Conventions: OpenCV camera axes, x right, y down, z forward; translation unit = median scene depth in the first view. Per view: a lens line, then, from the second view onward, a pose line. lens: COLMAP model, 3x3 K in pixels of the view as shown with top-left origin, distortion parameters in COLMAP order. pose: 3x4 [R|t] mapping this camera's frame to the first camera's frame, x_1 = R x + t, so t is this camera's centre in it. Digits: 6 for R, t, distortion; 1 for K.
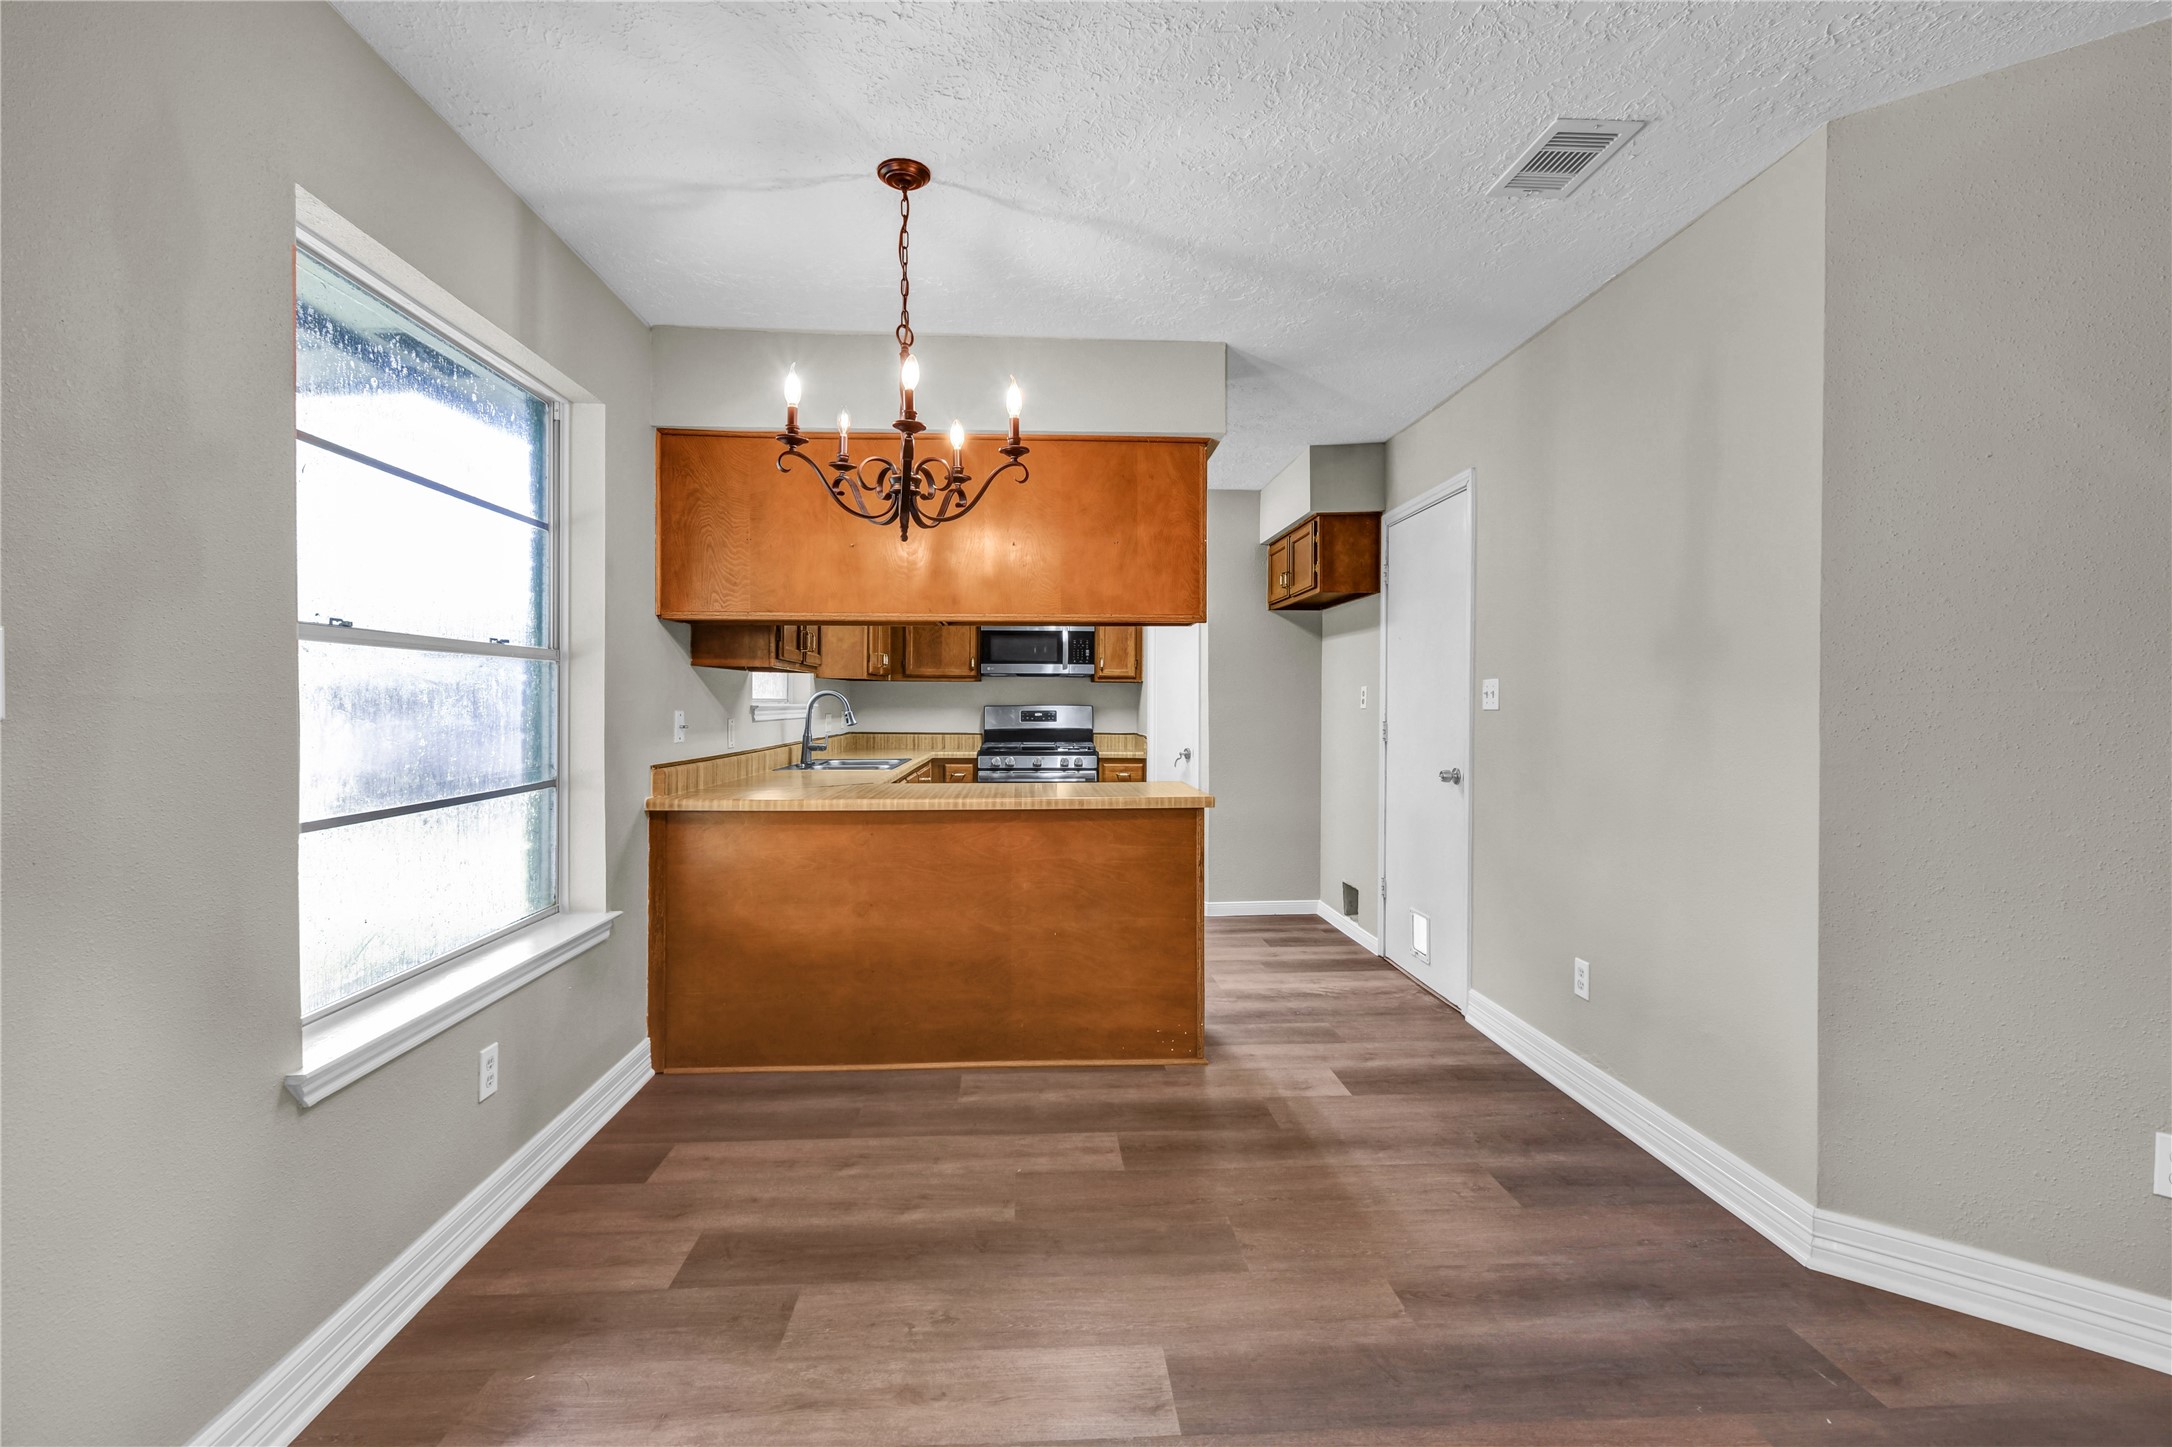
lens RADIAL K [[952.5, 0, 1041.0], [0, 952.5, 726.3], [0, 0, 1]] dist [0.006965, -0.005200]
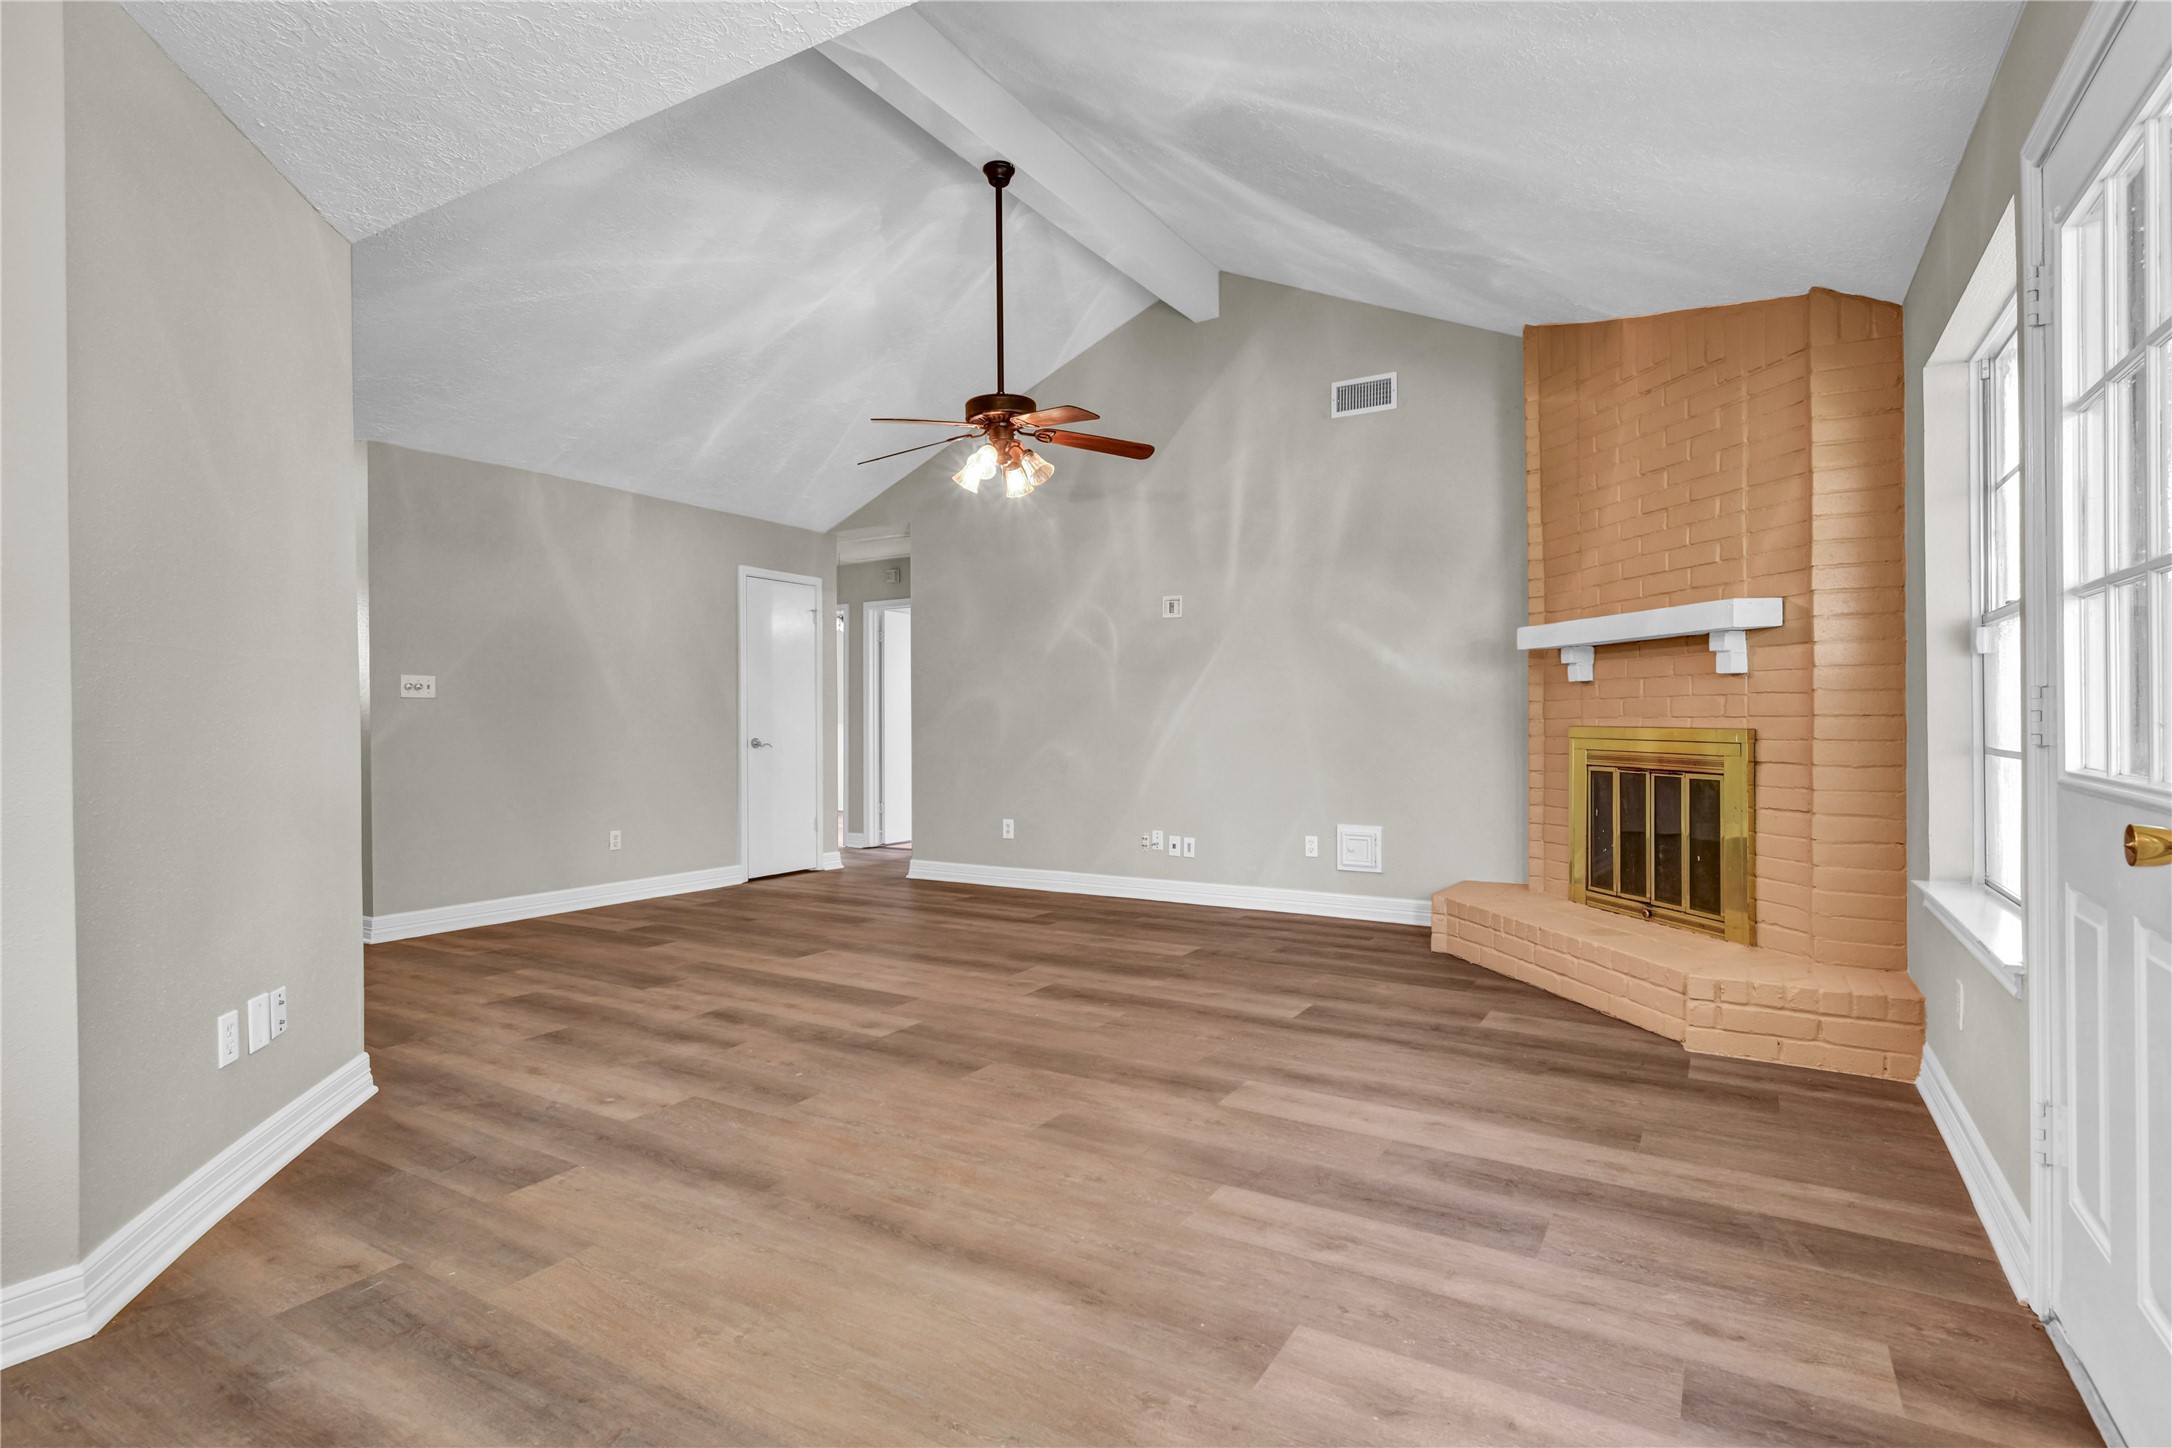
lens RADIAL K [[1039.8, 0, 1081.2], [0, 1039.8, 720.5], [0, 0, 1]] dist [-0.000006, 0.003311]
pose [[-0.841679, 0.002401, 0.539973, -0.237827], [0.014413, 0.999734, 0.018020, 0.028004], [-0.539786, 0.022949, -0.841489, 0.807459]]
